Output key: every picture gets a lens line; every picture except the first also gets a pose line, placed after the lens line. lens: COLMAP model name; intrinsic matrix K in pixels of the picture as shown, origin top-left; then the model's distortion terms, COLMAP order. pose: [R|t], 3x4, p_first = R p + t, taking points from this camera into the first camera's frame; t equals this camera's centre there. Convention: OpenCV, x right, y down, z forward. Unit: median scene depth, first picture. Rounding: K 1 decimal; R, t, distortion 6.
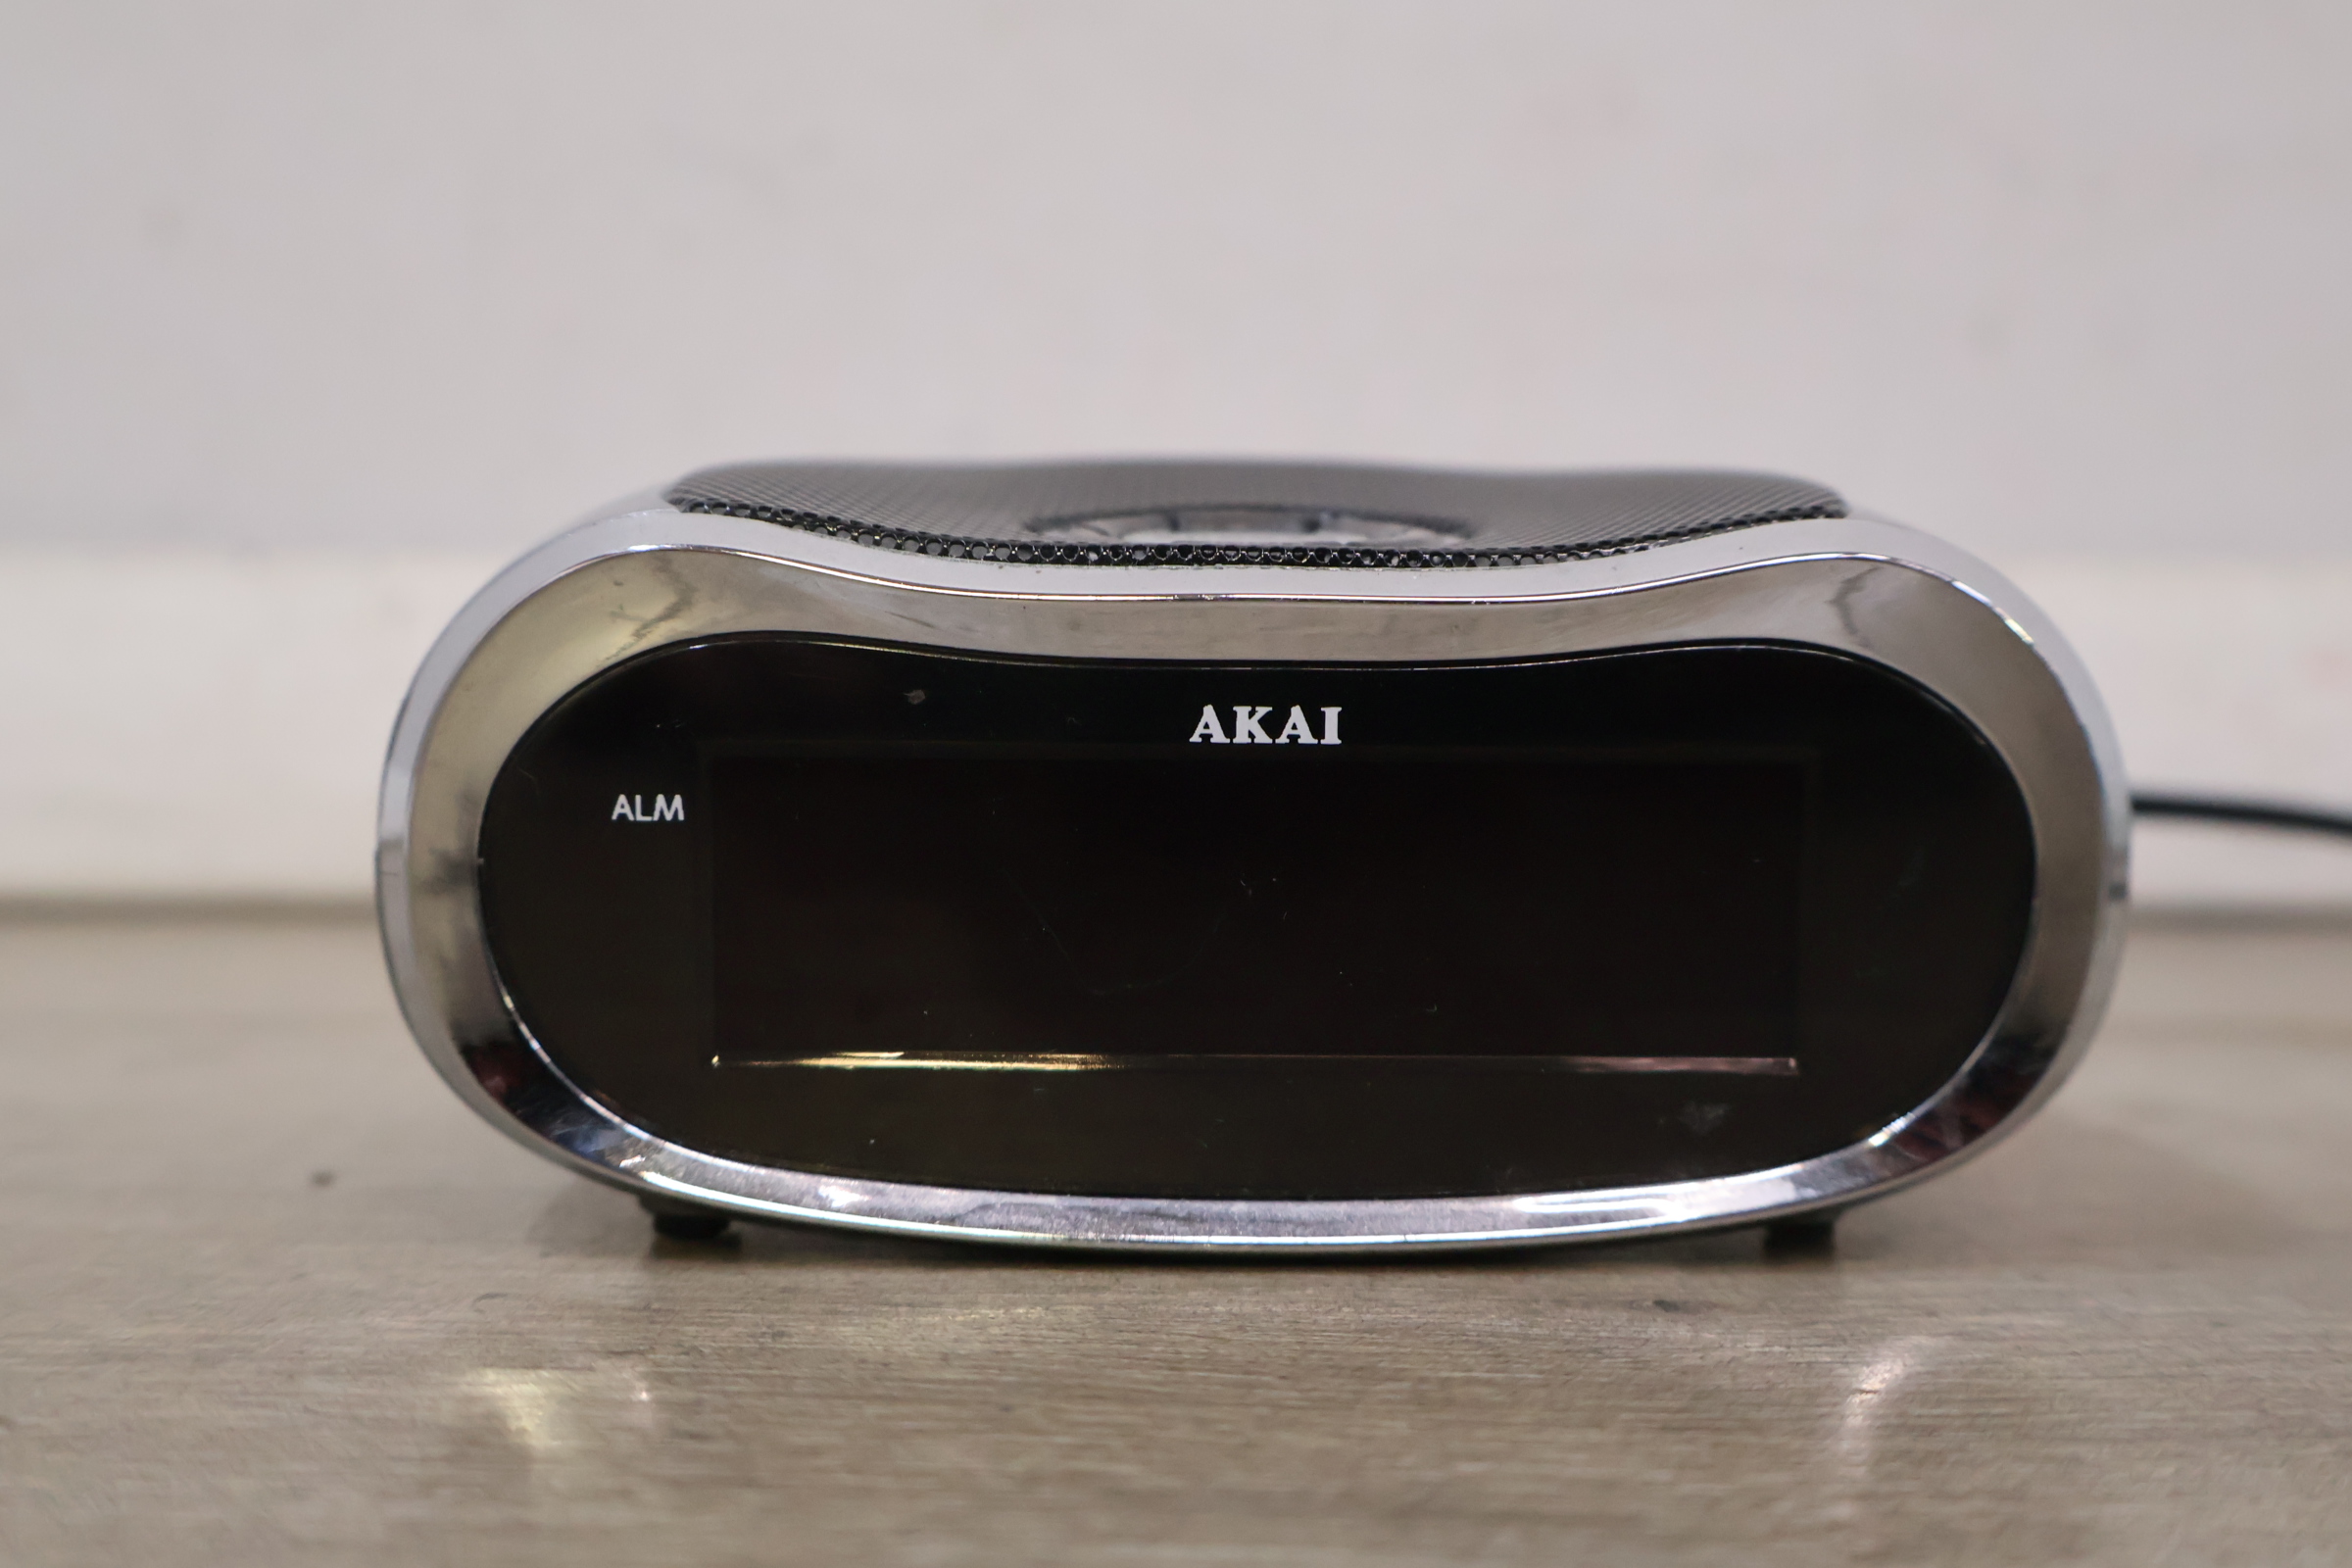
lens RADIAL K [[2289.9, 0, 1171.3], [0, 2289.9, 804.3], [0, 0, 1]] dist [0.008953, 0.000000]
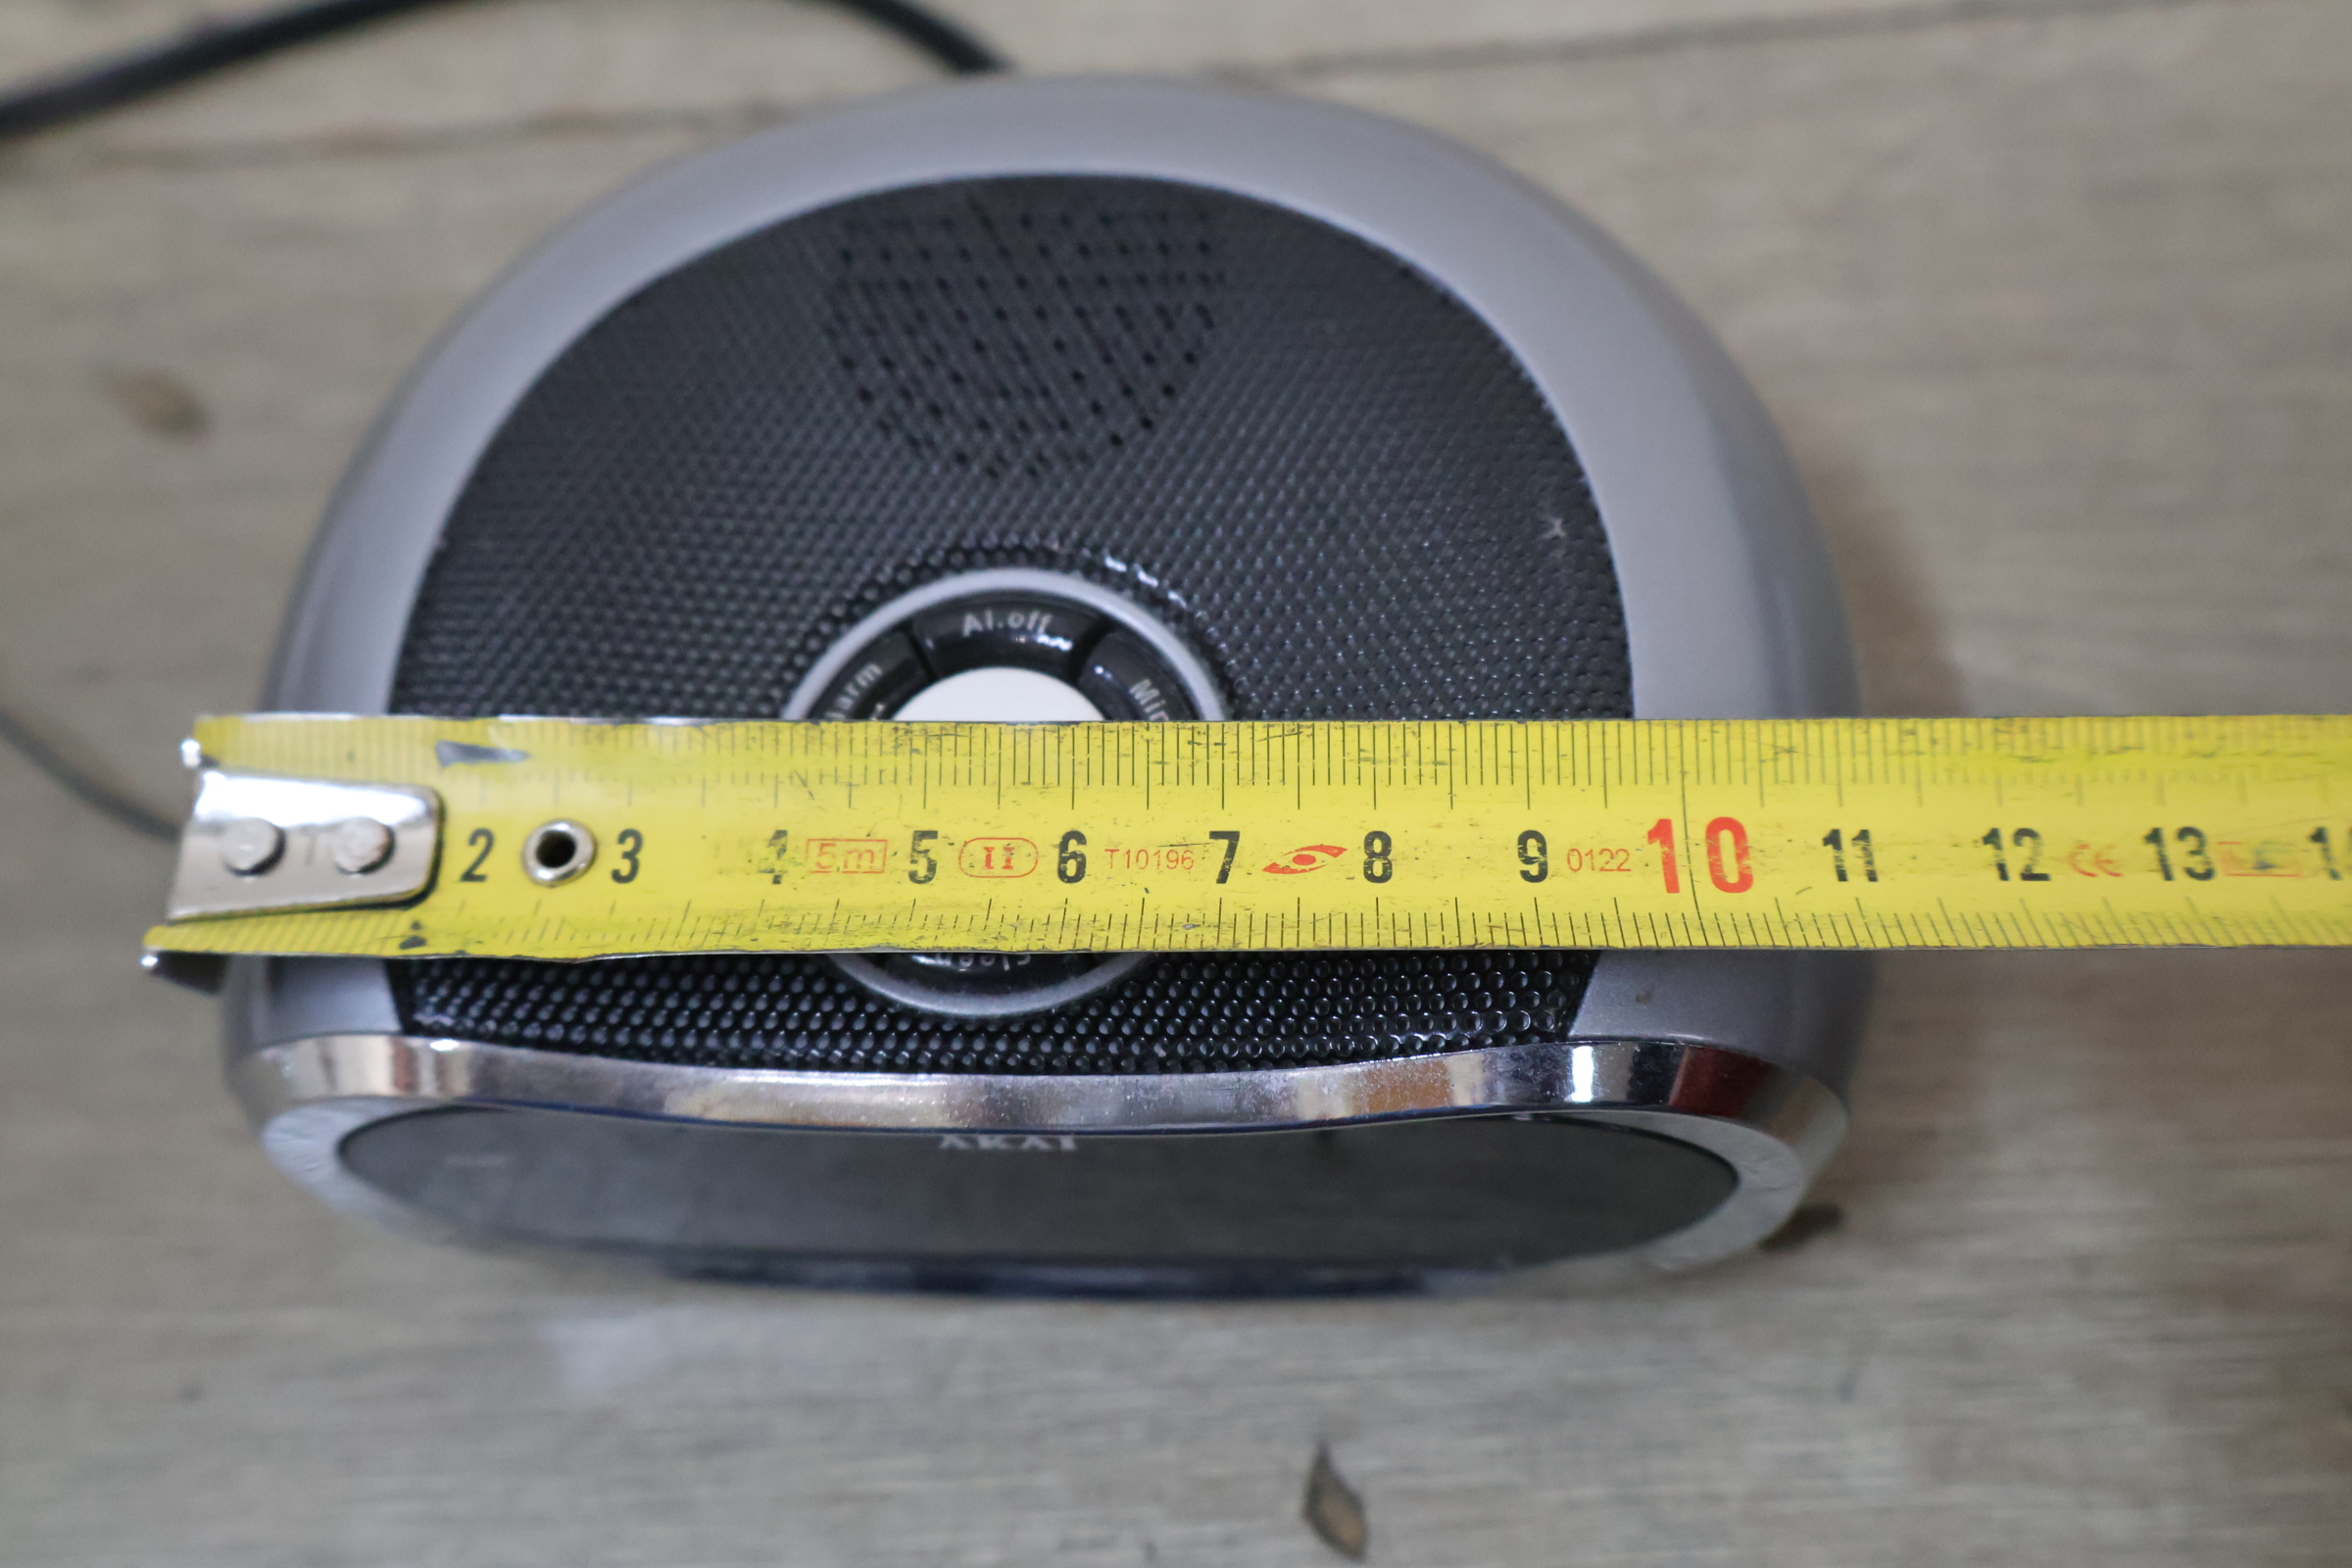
lens RADIAL K [[2289.9, 0, 1162.9], [0, 2289.9, 786.0], [0, 0, 1]] dist [0.008953, 0.000000]
pose [[0.993060, -0.010139, -0.117170, 0.277347], [0.102923, 0.556997, 0.824112, -1.153038], [0.056908, -0.830453, 0.554175, 0.634120]]
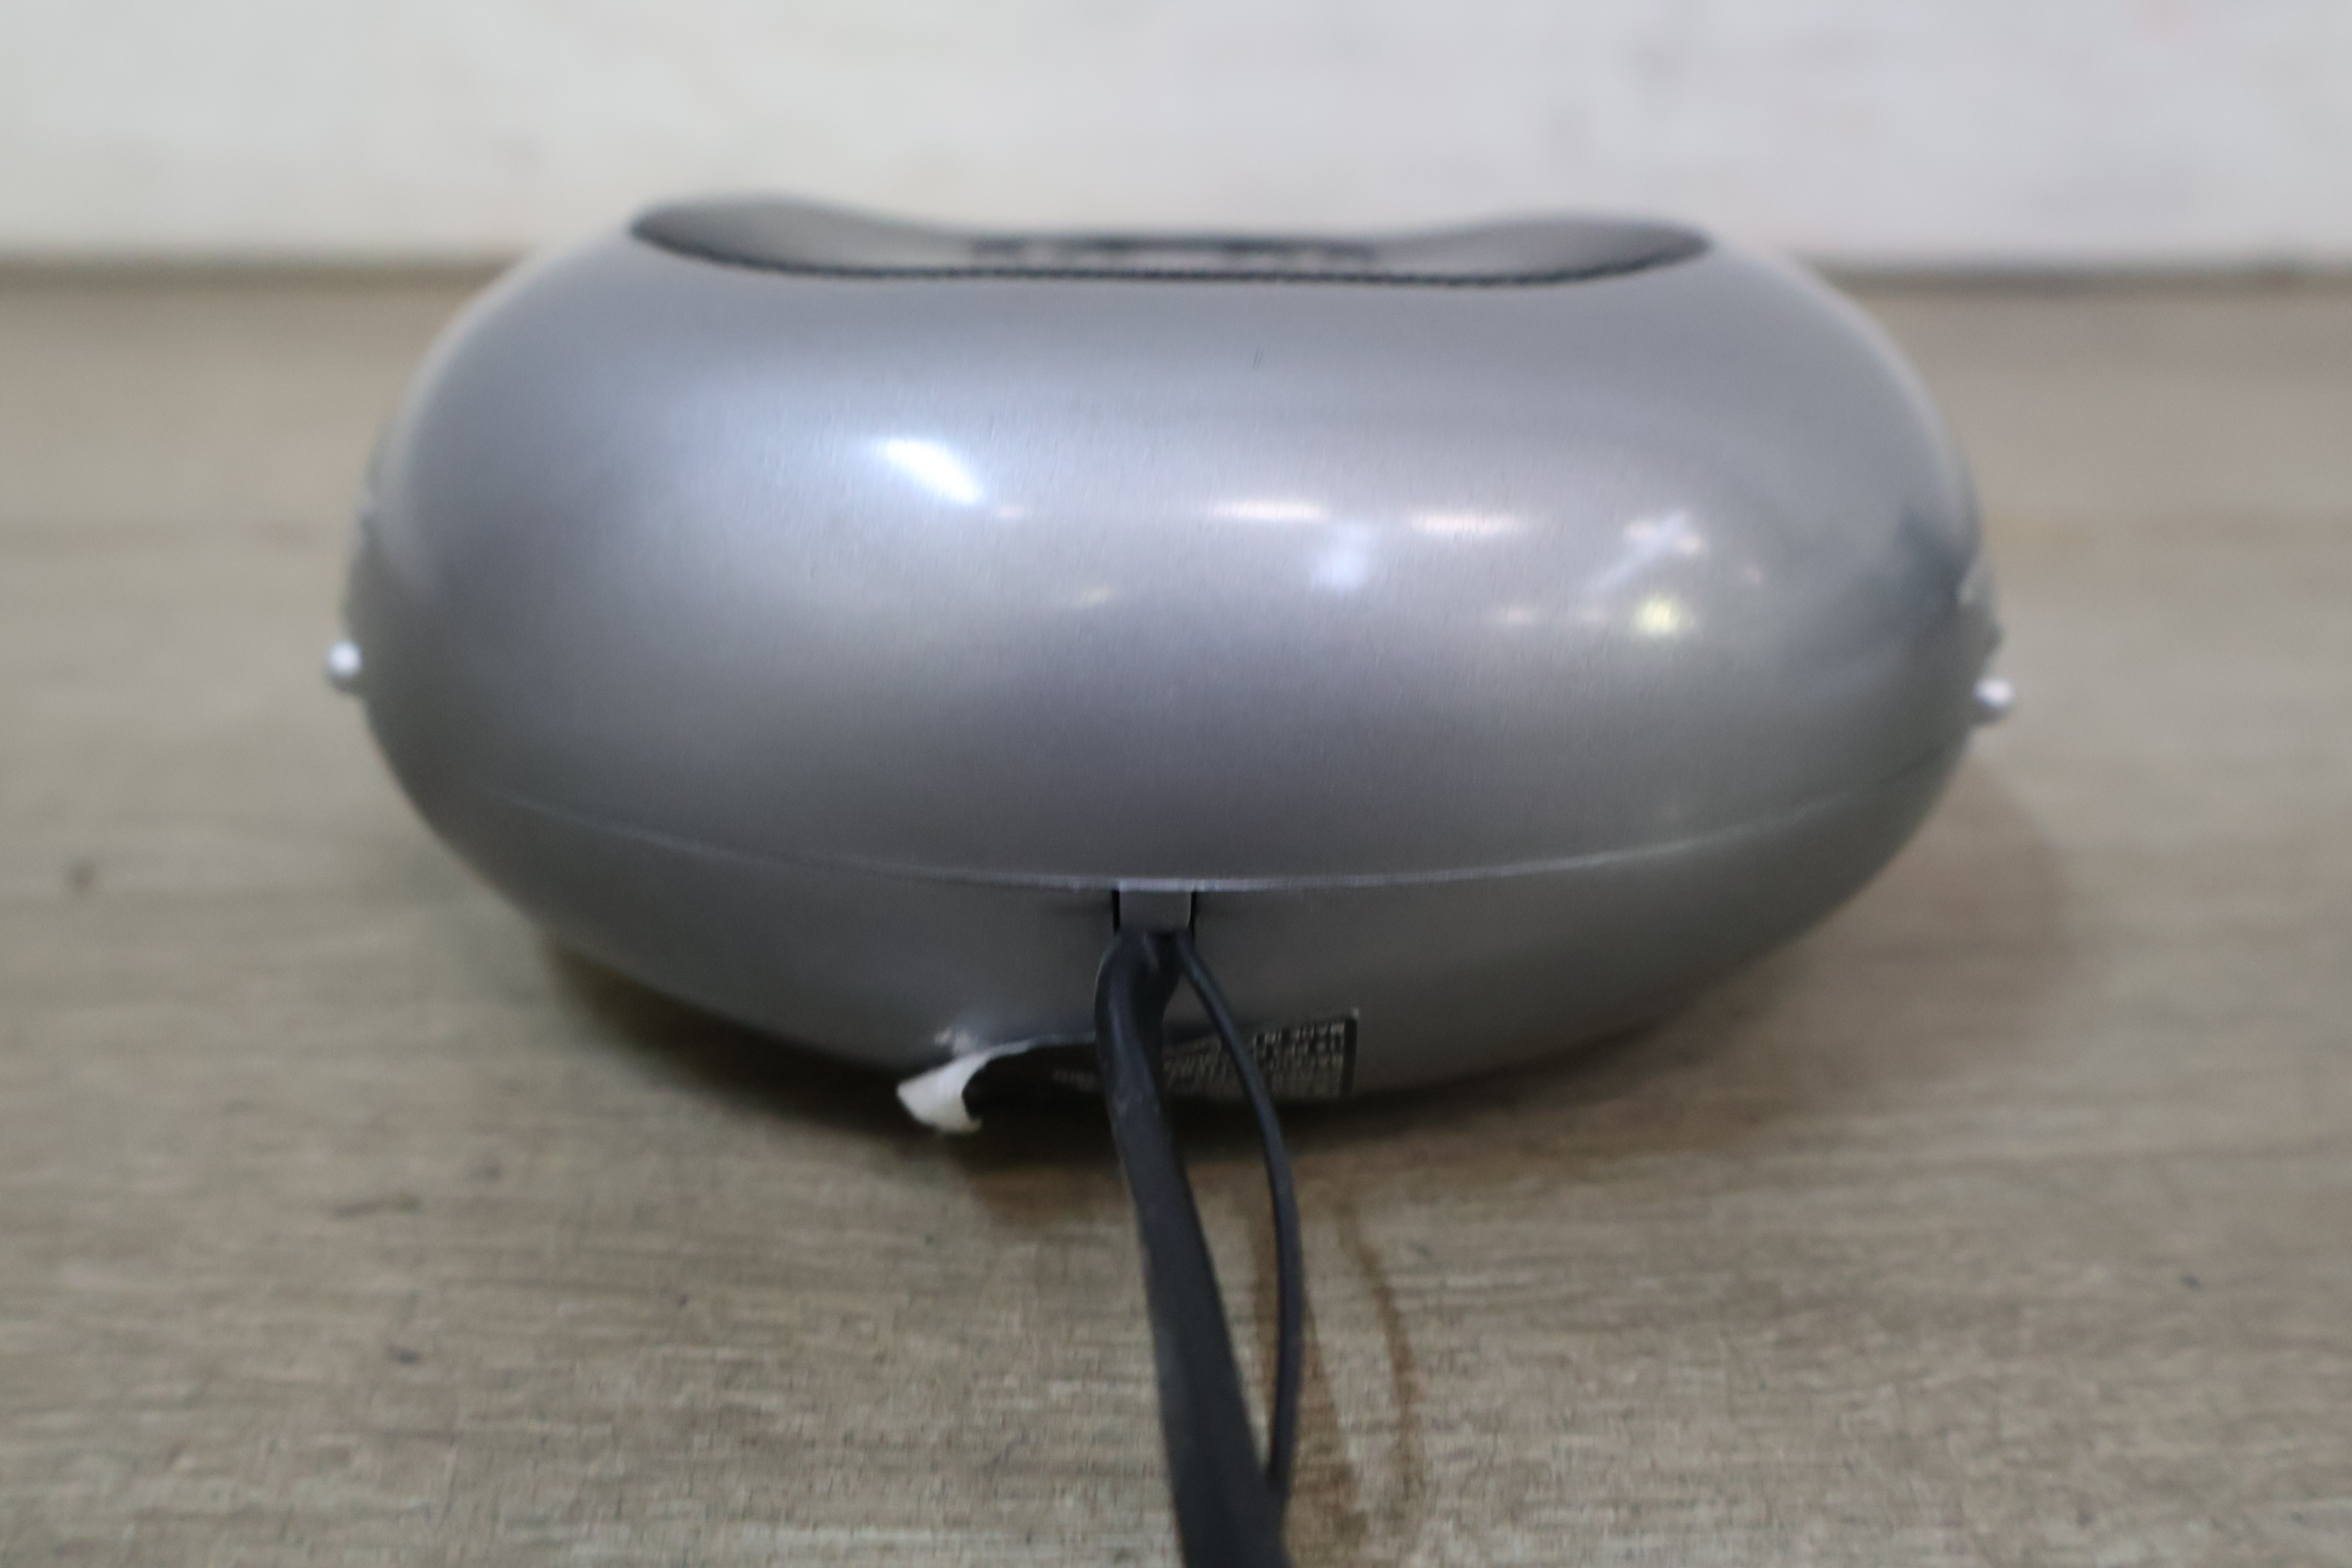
lens RADIAL K [[2289.9, 0, 1175.8], [0, 2289.9, 799.1], [0, 0, 1]] dist [0.008953, 0.000000]
pose [[0.998378, -0.010104, 0.056025, 0.109403], [-0.011734, 0.926465, 0.376197, -0.390409], [-0.055706, -0.376245, 0.924844, 0.000143]]
